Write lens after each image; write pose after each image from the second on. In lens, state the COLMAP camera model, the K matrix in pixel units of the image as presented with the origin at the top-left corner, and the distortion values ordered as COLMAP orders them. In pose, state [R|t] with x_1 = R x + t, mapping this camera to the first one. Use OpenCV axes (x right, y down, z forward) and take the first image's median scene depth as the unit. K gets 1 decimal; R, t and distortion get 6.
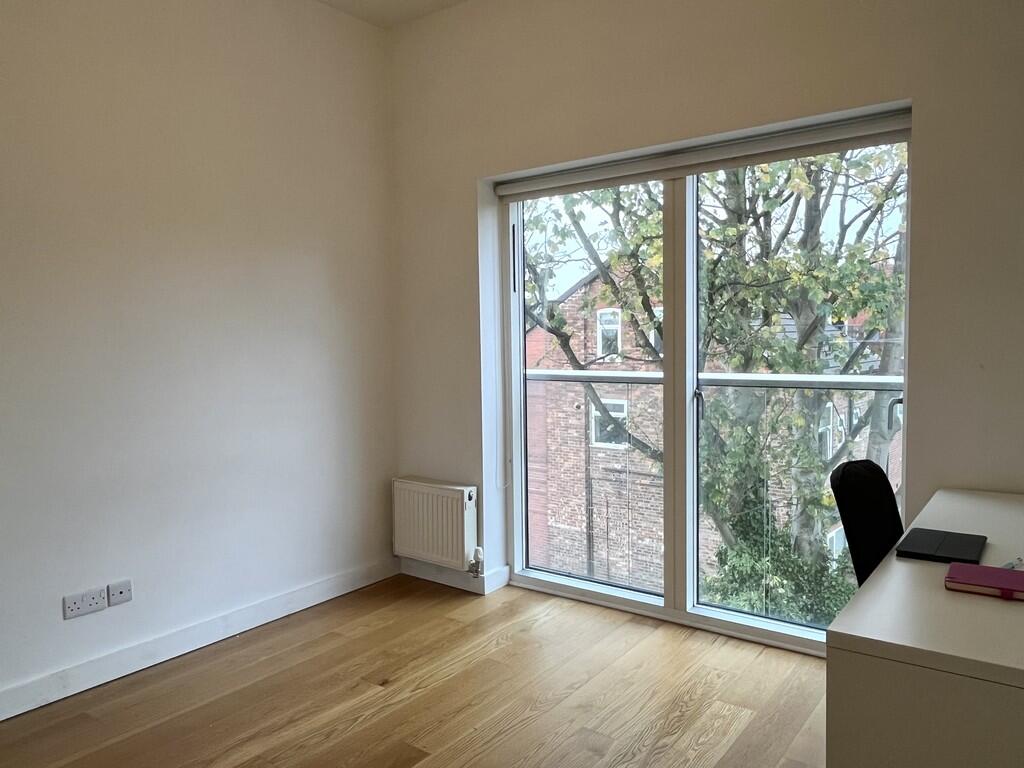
lens RADIAL K [[726.2, 0, 512.1], [0, 726.2, 383.0], [0, 0, 1]] dist [0.003529, 0.001355]
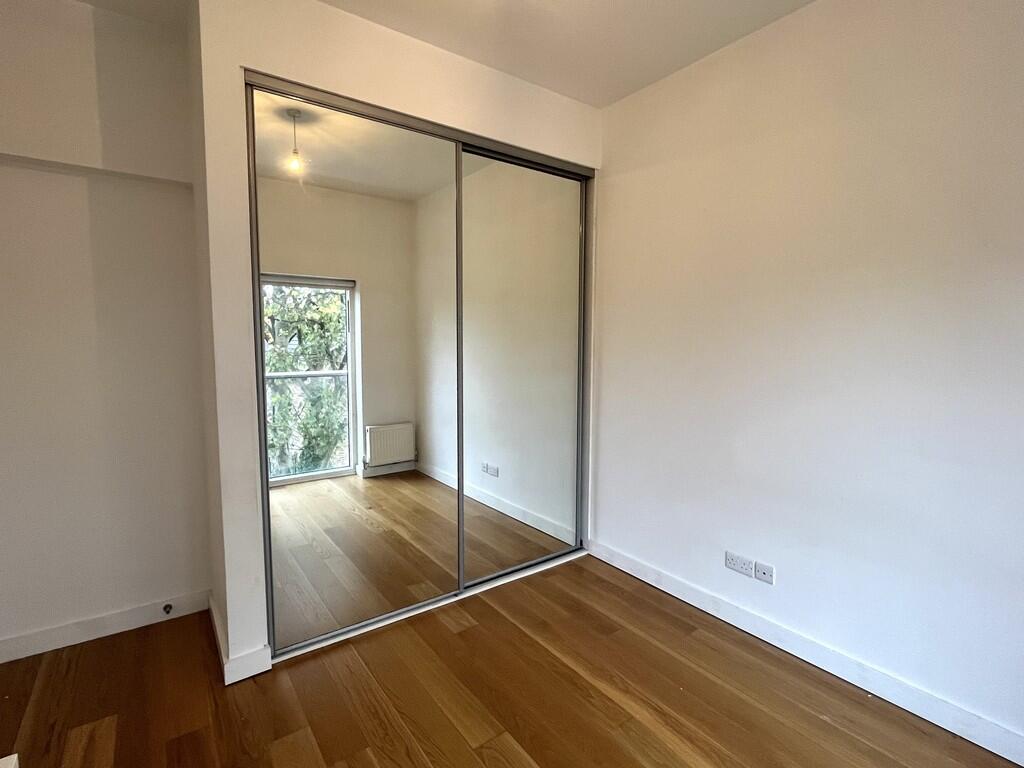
lens RADIAL K [[482.0, 0, 511.4], [0, 482.0, 384.0], [0, 0, 1]] dist [0.001105, 0.000148]
pose [[-0.303640, 0.094451, -0.948094, 0.380565], [-0.054461, 0.991727, 0.116239, -0.119742], [0.951229, 0.086929, -0.295984, 0.840670]]
